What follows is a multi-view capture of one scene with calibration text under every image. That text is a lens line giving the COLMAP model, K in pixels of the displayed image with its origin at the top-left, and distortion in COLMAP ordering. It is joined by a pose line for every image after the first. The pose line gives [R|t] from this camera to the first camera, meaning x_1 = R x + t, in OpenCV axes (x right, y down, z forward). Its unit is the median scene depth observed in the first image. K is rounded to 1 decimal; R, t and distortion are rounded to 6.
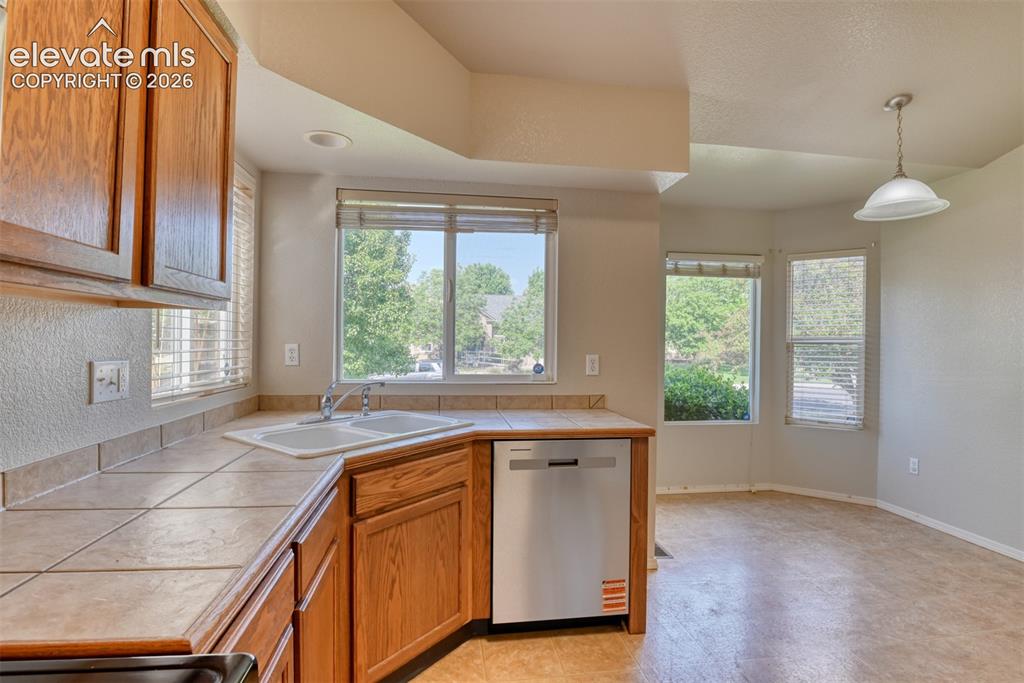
lens RADIAL K [[505.6, 0, 509.6], [0, 505.6, 345.8], [0, 0, 1]] dist [-0.020161, -0.005581]
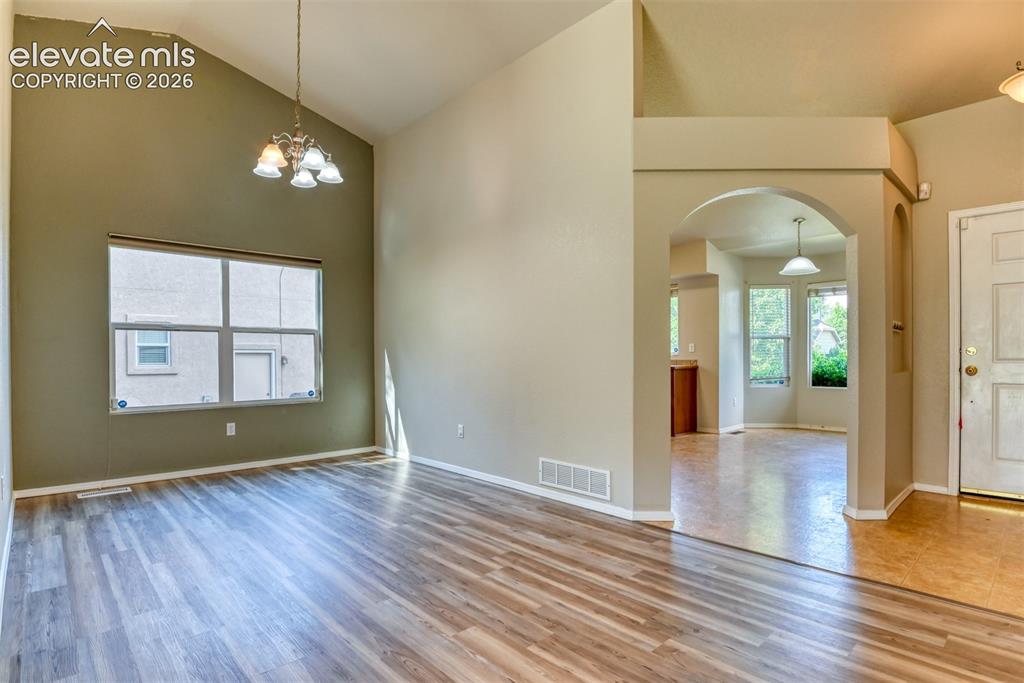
lens RADIAL K [[515.9, 0, 508.3], [0, 515.9, 356.9], [0, 0, 1]] dist [-0.021390, -0.010499]
pose [[0.575174, -0.011293, -0.817953, 1.380425], [0.003679, 0.999930, -0.011218, 0.087635], [0.818023, 0.003443, 0.575176, -0.961942]]
